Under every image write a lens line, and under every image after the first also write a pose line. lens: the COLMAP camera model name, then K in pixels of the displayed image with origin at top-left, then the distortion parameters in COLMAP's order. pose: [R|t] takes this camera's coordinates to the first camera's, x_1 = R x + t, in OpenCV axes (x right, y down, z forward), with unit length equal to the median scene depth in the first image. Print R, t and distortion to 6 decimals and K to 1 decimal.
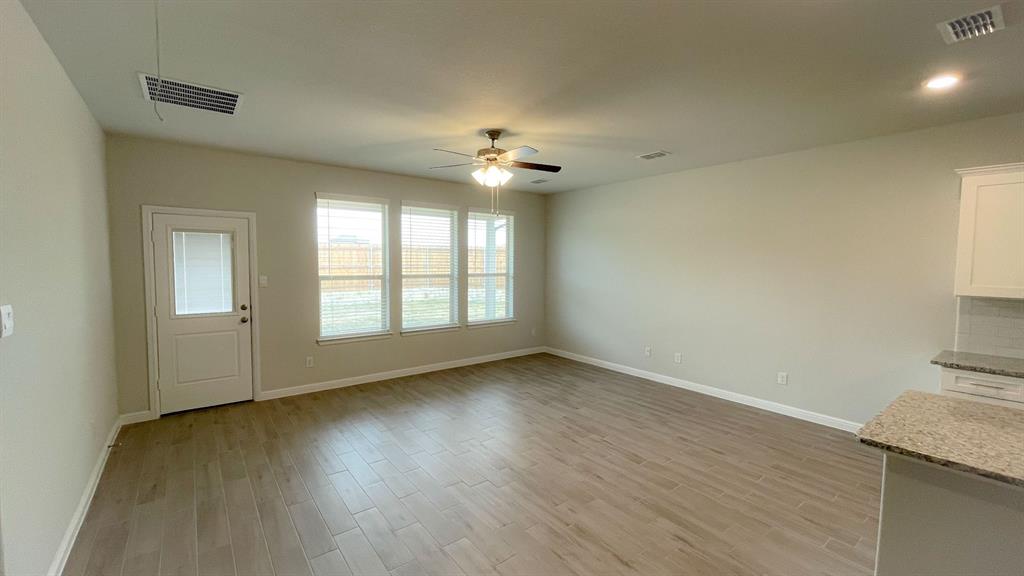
lens RADIAL K [[415.6, 0, 512.0], [0, 415.6, 288.0], [0, 0, 1]] dist [0.001773, 0.000113]
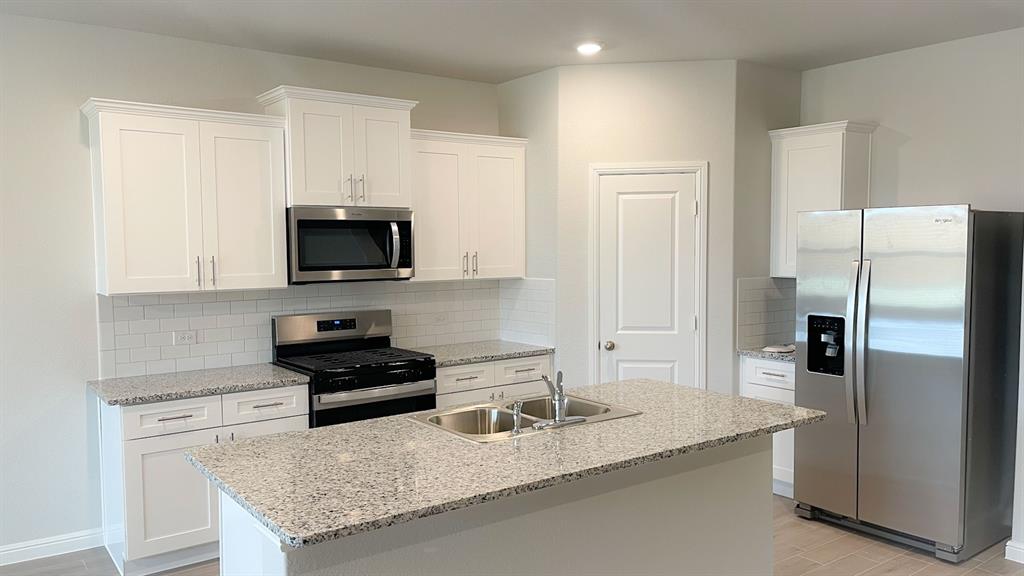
lens RADIAL K [[773.0, 0, 512.0], [0, 773.0, 288.0], [0, 0, 1]] dist [0.000170, -0.000083]
pose [[0.015354, -0.065622, 0.997726, -0.136805], [0.069769, 0.995482, 0.064401, -0.027411], [-0.997445, 0.068622, 0.019863, 0.374953]]
